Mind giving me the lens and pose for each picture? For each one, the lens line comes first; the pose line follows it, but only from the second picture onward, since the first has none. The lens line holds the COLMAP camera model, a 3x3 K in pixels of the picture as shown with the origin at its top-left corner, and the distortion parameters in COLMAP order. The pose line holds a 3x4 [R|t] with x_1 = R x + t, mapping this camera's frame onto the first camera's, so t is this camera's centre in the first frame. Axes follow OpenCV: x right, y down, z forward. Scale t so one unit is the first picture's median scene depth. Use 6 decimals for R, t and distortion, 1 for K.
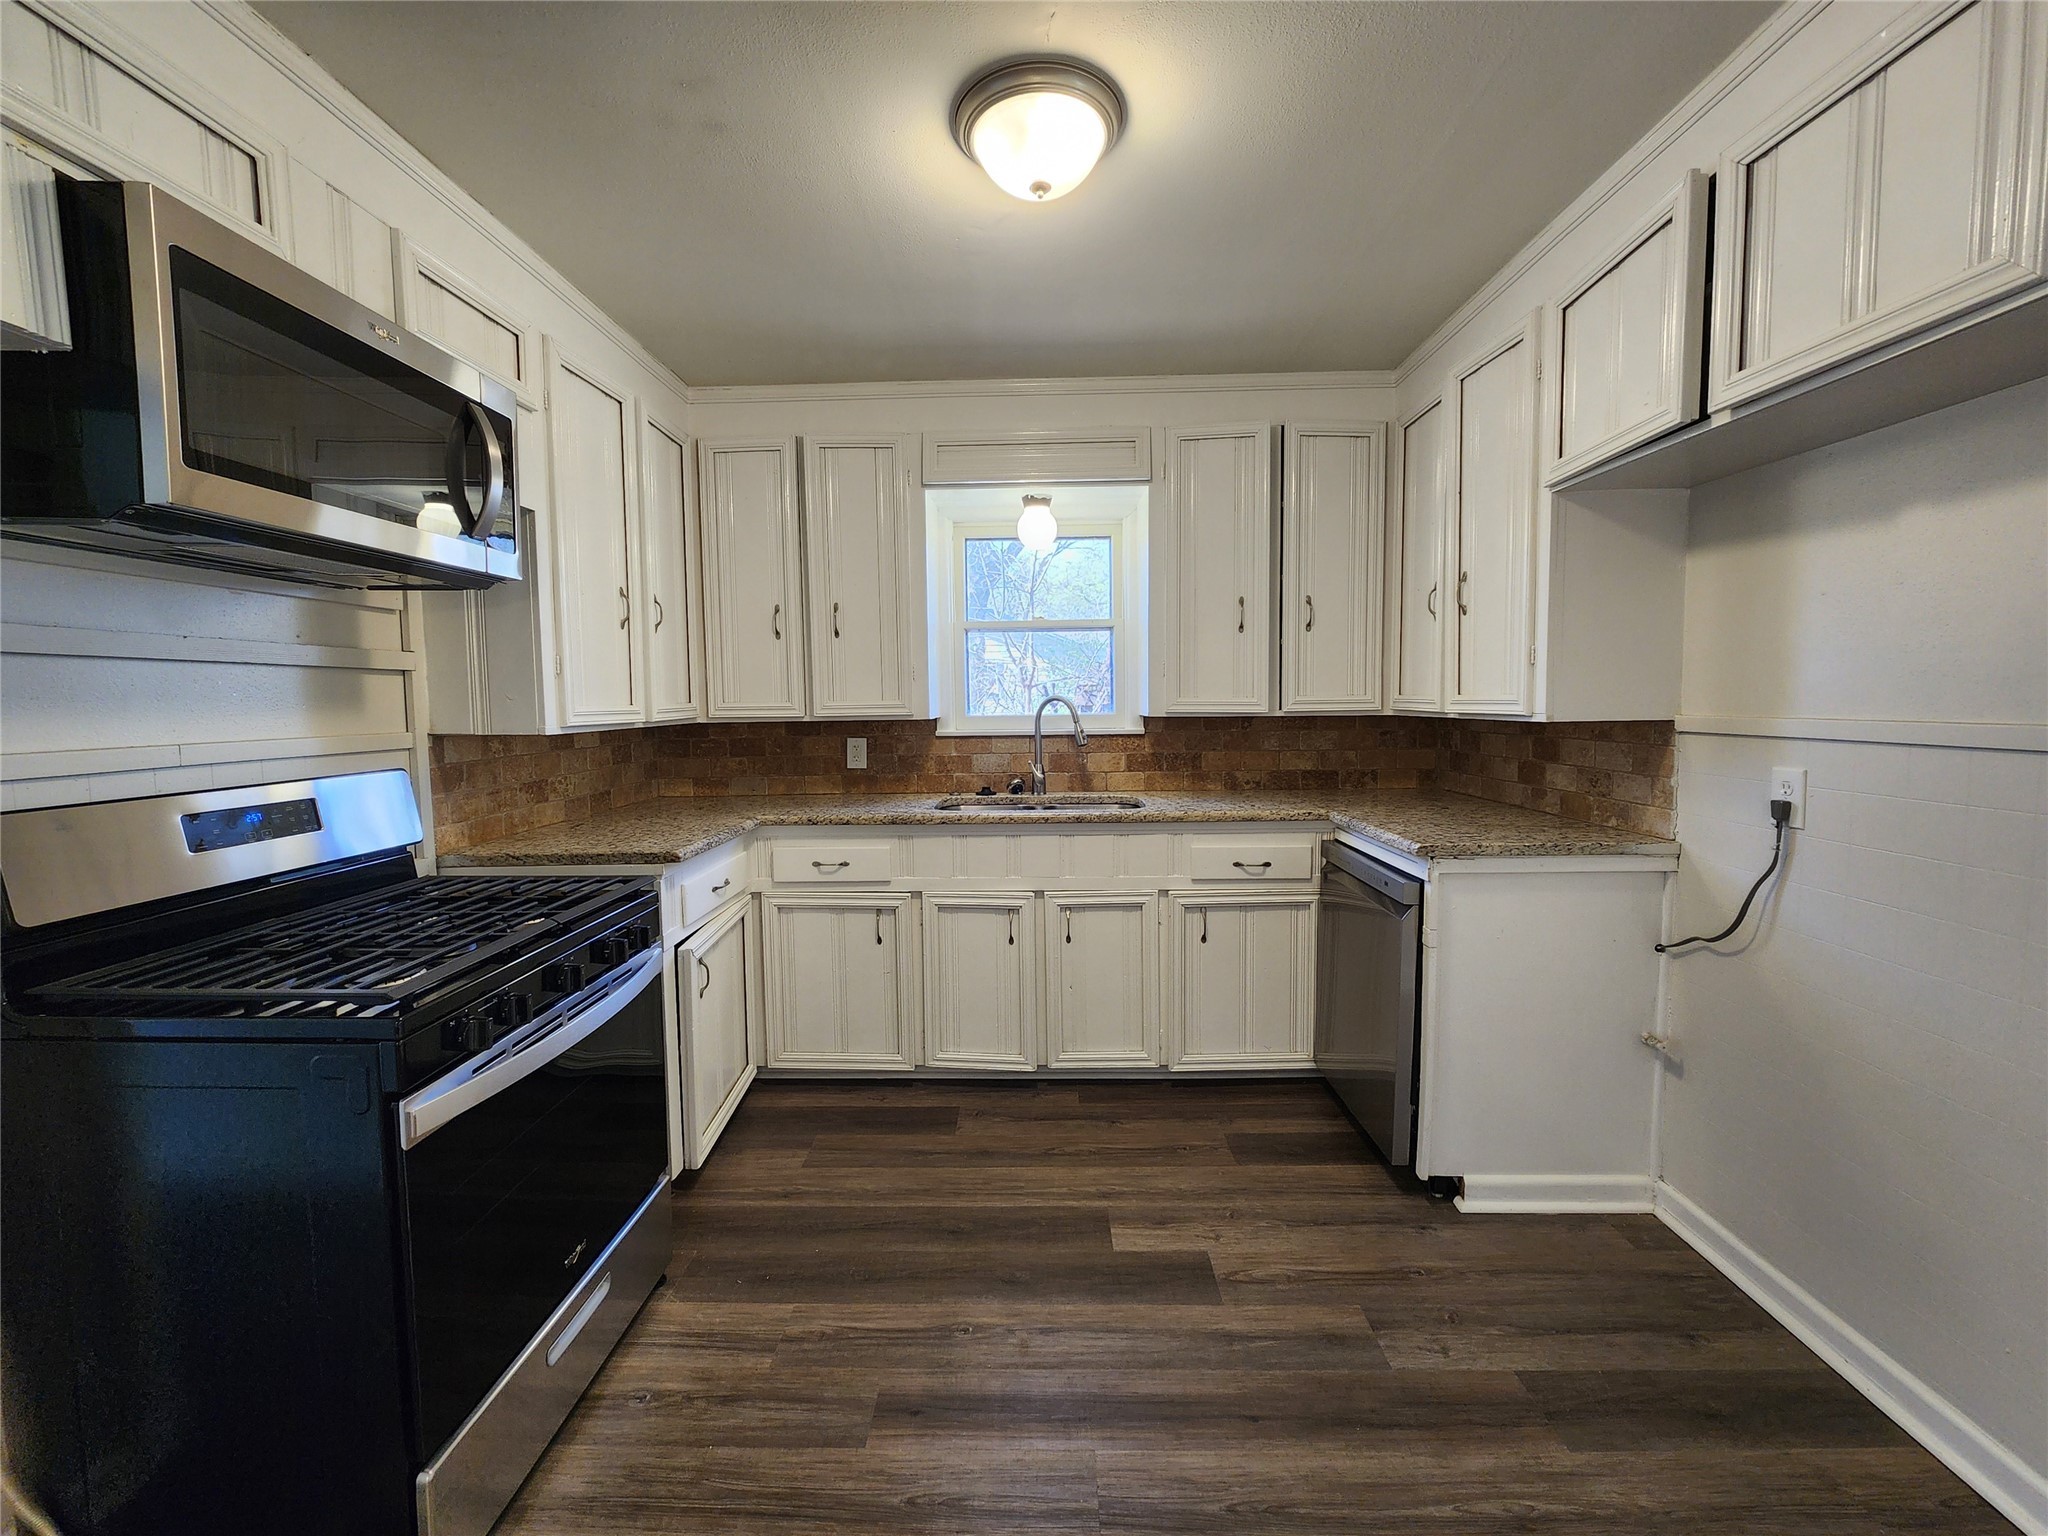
lens RADIAL K [[837.2, 0, 1022.1], [0, 837.2, 755.1], [0, 0, 1]] dist [0.002471, -0.001184]
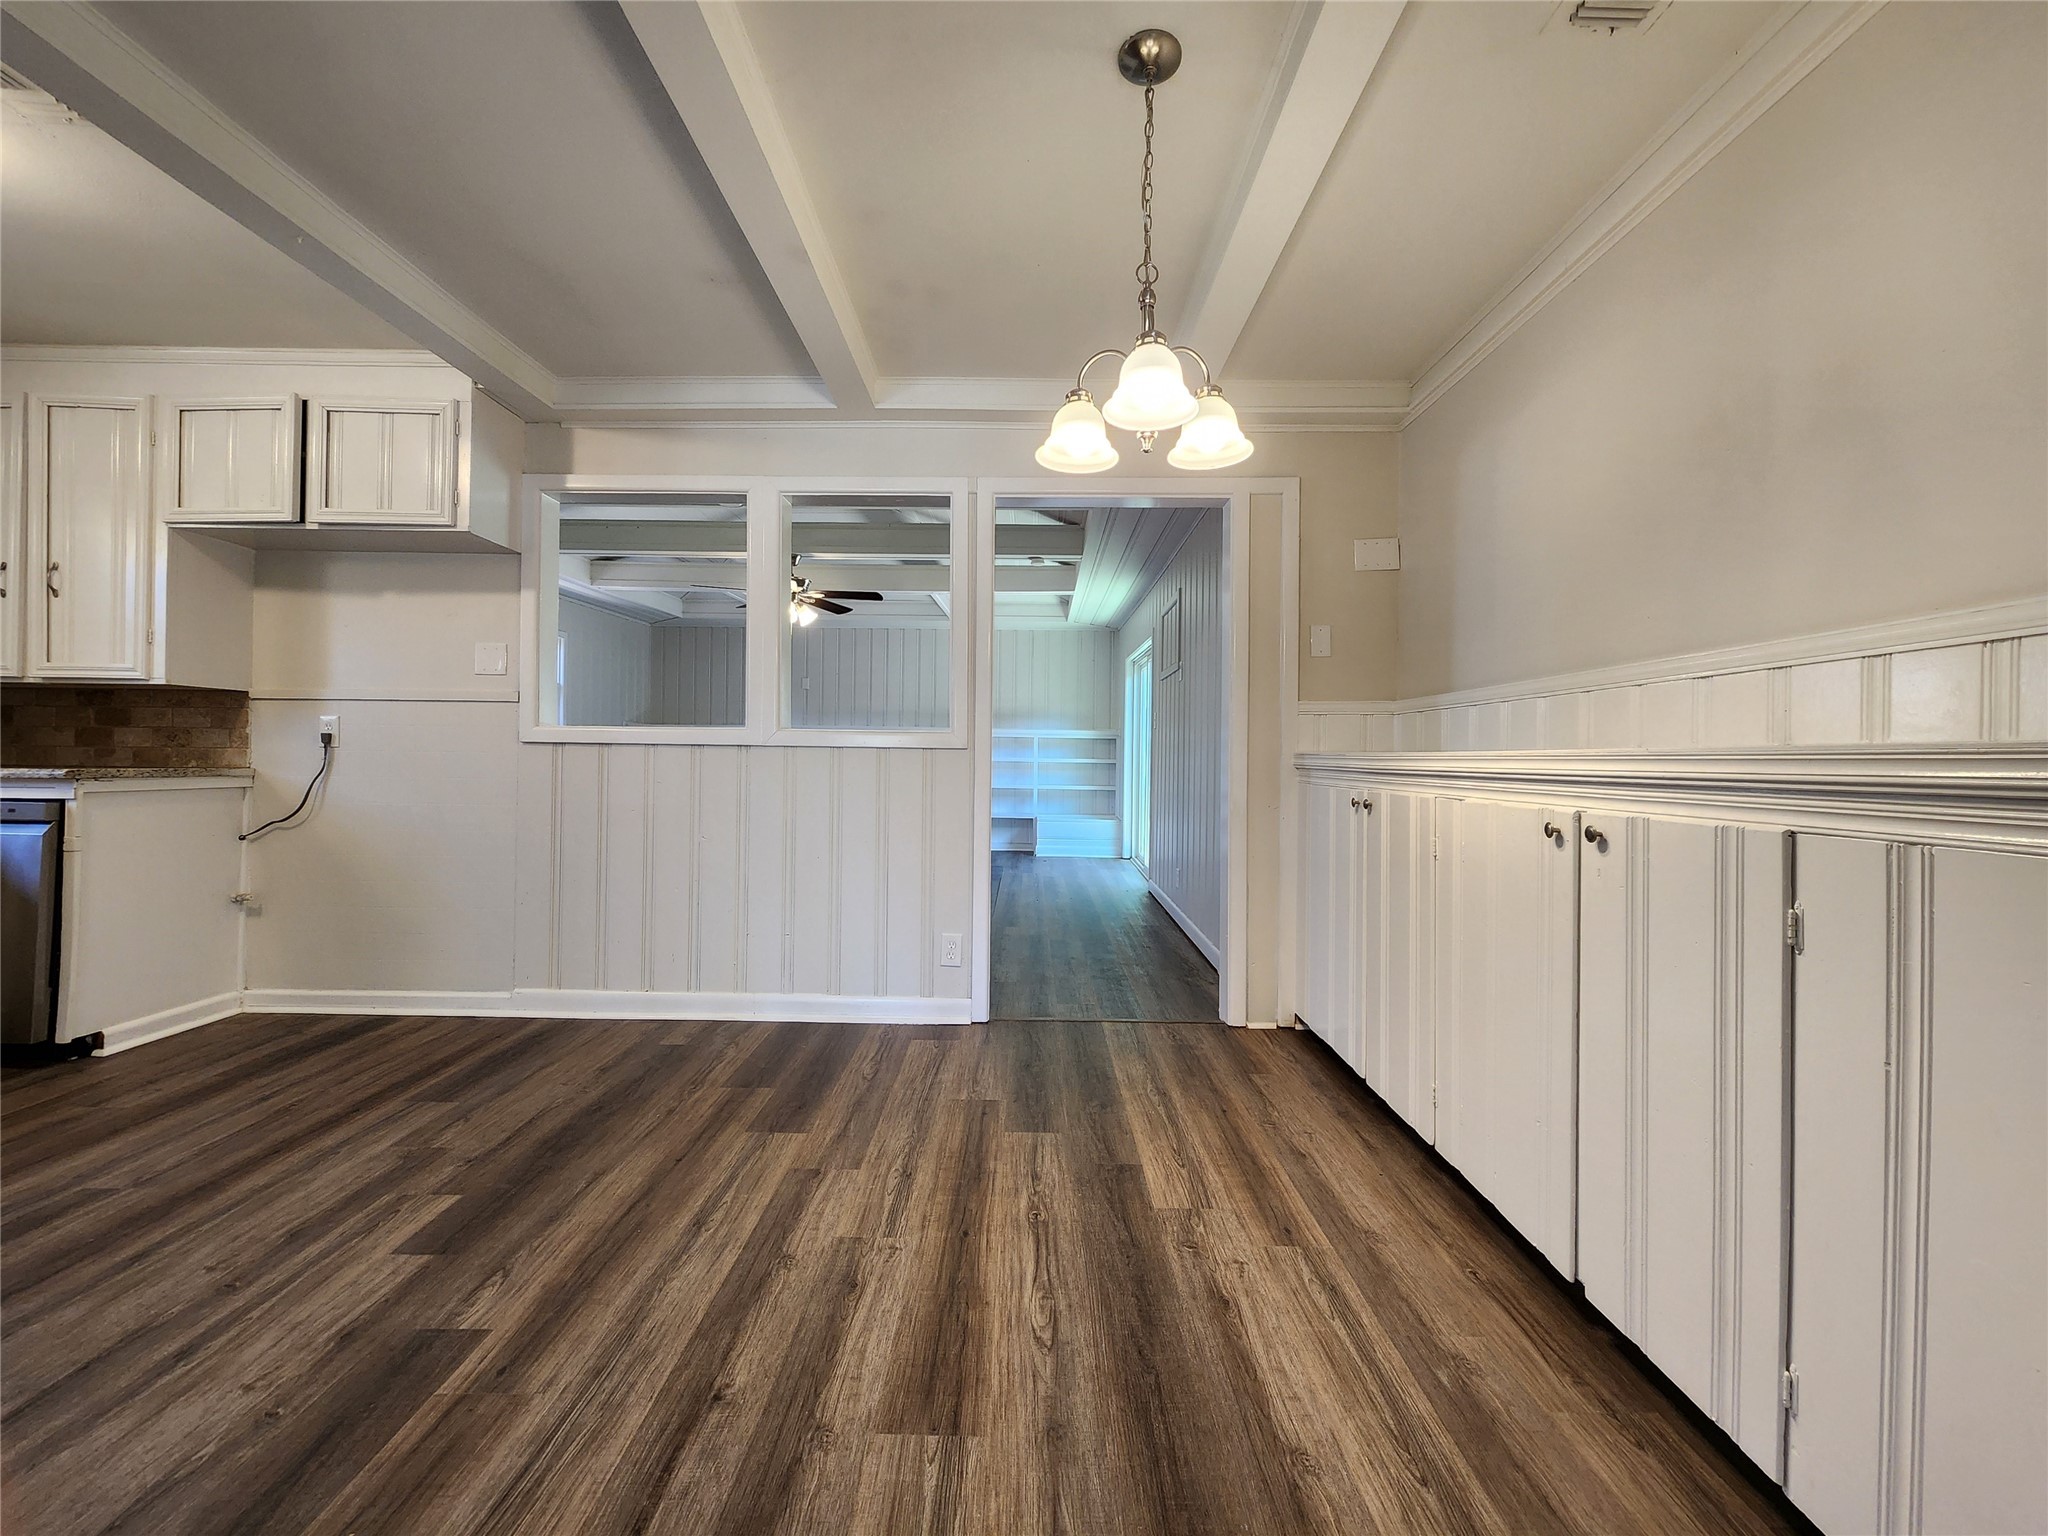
lens RADIAL K [[837.2, 0, 1022.1], [0, 837.2, 755.1], [0, 0, 1]] dist [0.002471, -0.001184]
pose [[-0.007986, 0.019720, 0.999774, -0.813114], [0.051038, 0.998510, -0.019287, 0.183344], [-0.998665, 0.050872, -0.008981, -0.439786]]
